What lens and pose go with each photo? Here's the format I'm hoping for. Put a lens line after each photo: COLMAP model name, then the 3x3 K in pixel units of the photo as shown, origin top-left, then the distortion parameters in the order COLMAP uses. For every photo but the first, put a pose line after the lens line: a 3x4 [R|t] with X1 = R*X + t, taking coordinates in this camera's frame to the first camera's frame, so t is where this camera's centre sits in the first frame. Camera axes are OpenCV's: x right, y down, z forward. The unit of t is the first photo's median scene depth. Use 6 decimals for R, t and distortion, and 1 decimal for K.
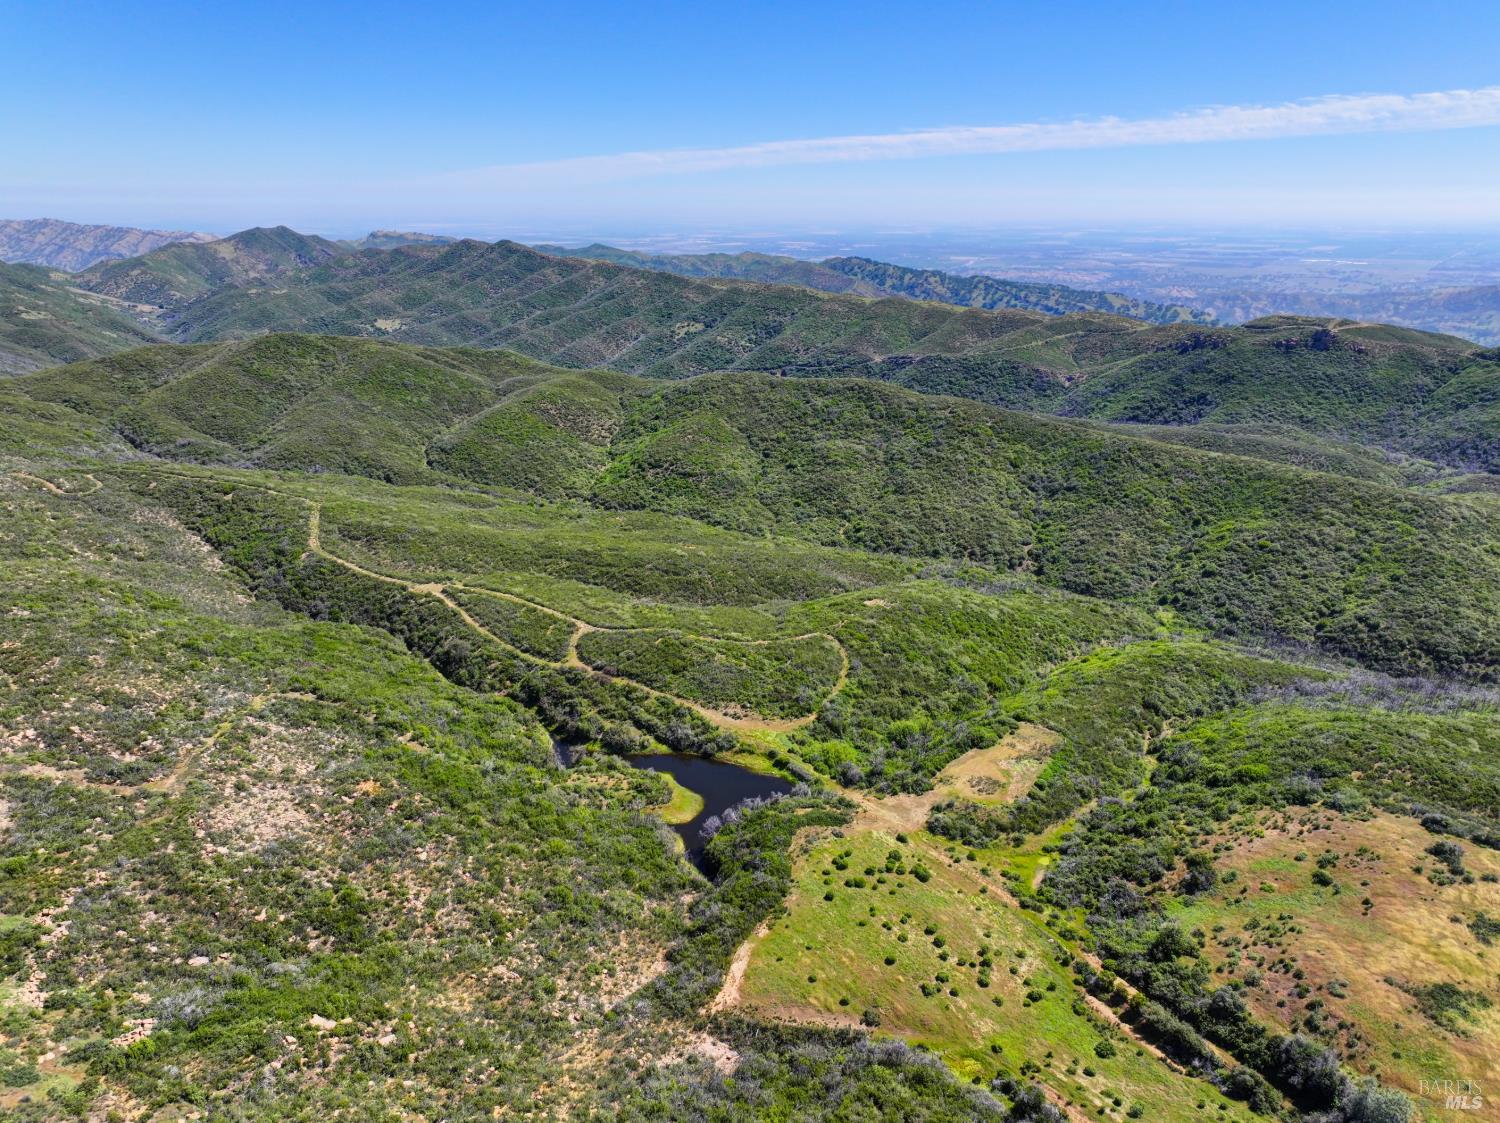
lens RADIAL K [[1058.0, 0, 755.8], [0, 1058.0, 535.5], [0, 0, 1]] dist [-0.002216, 0.033270]
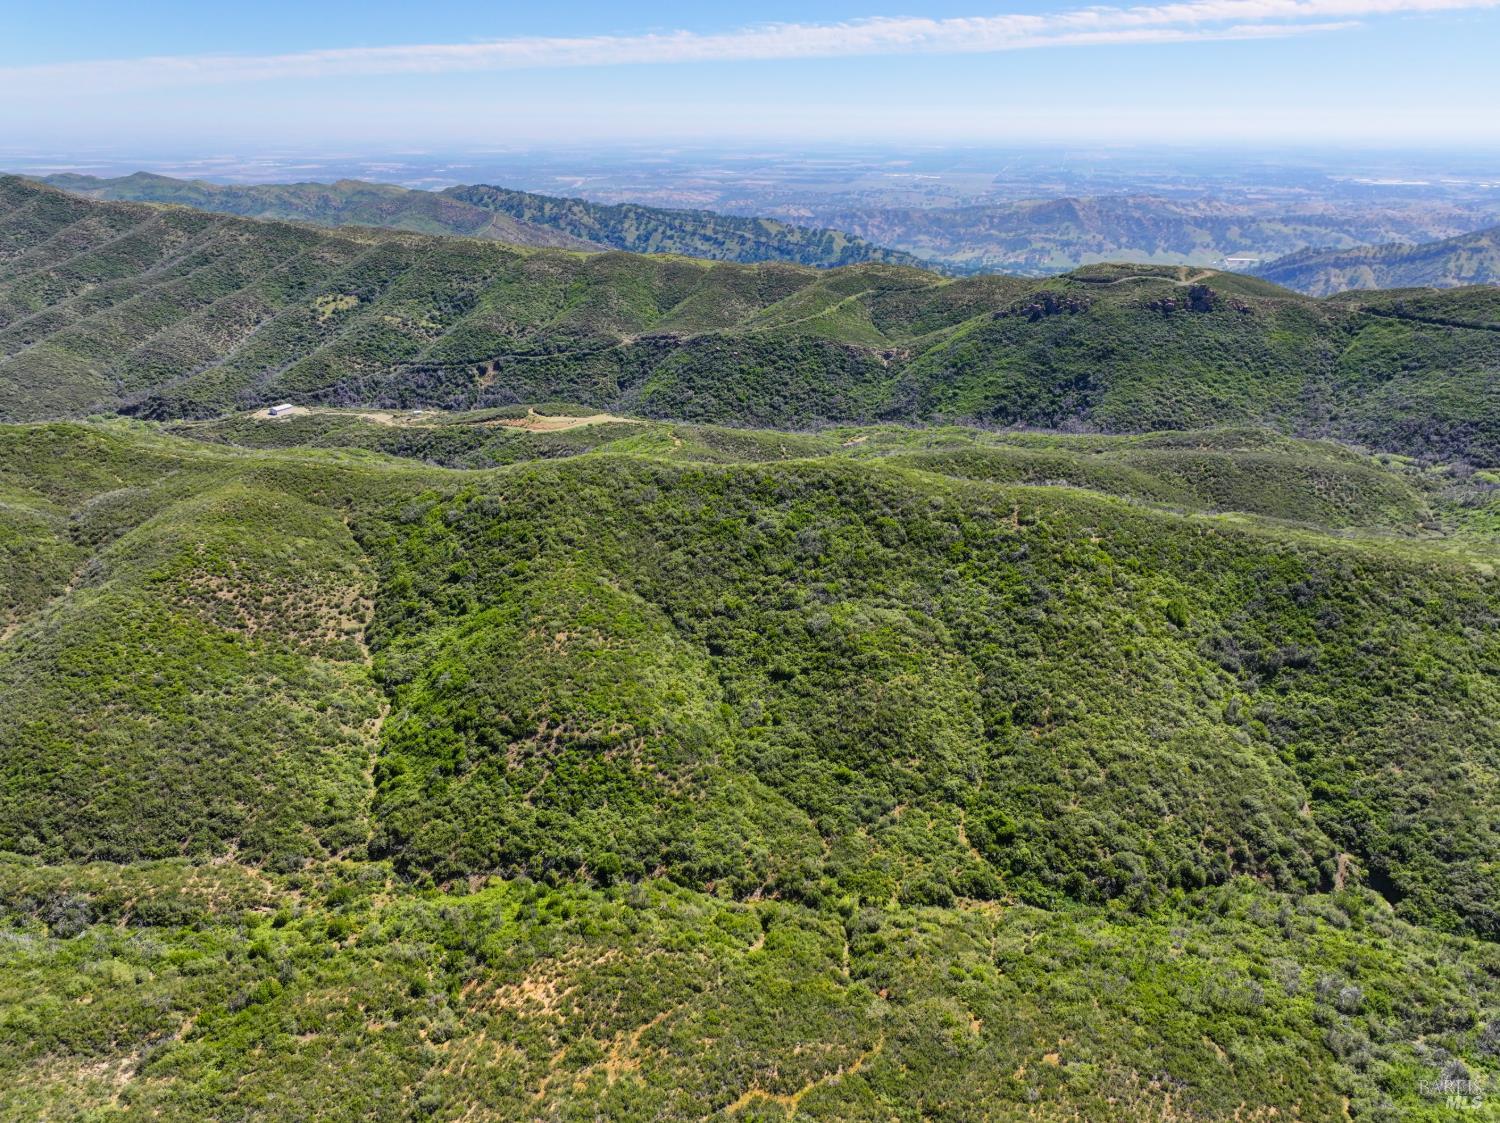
lens RADIAL K [[1046.4, 0, 756.5], [0, 1046.4, 556.9], [0, 0, 1]] dist [0.001267, 0.017188]
pose [[0.933735, -0.139868, 0.329508, -0.131106], [0.109167, 0.987919, 0.109998, -0.172100], [-0.340912, -0.066738, 0.937723, 0.517366]]
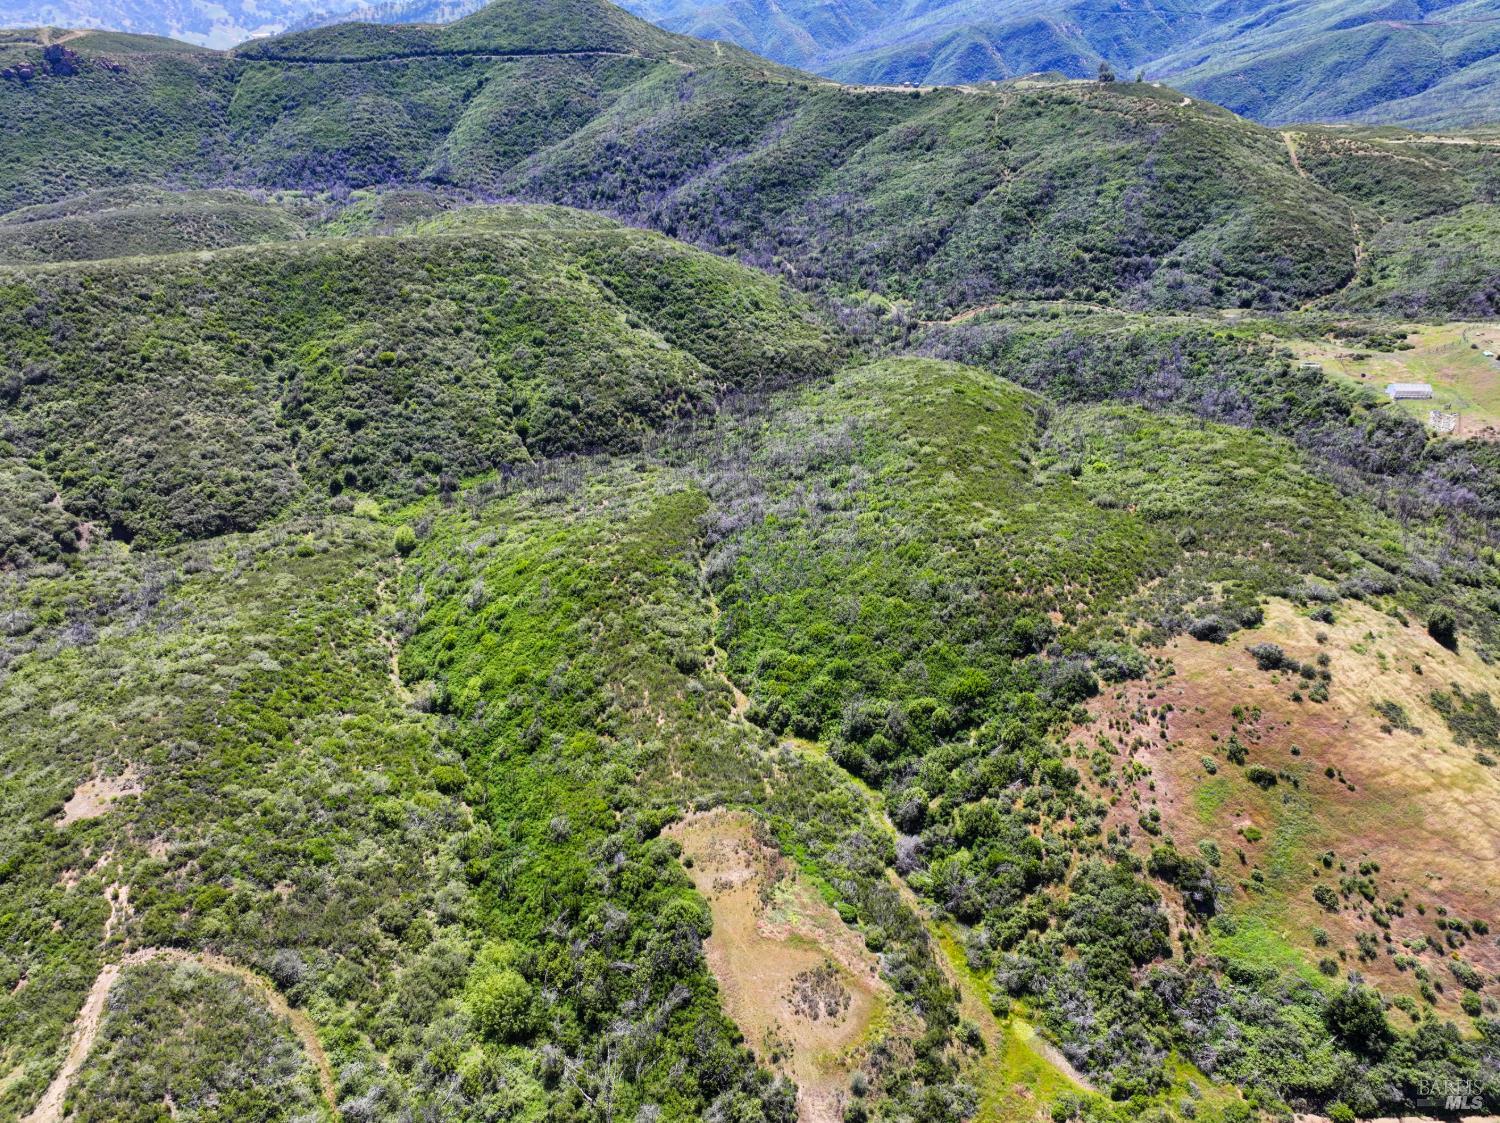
lens RADIAL K [[1046.4, 0, 756.5], [0, 1046.4, 556.9], [0, 0, 1]] dist [0.001267, 0.017188]
pose [[0.398670, -0.504717, 0.765717, -0.041173], [0.282256, 0.861937, 0.421184, -0.083492], [-0.872579, 0.048215, 0.486088, 0.323557]]
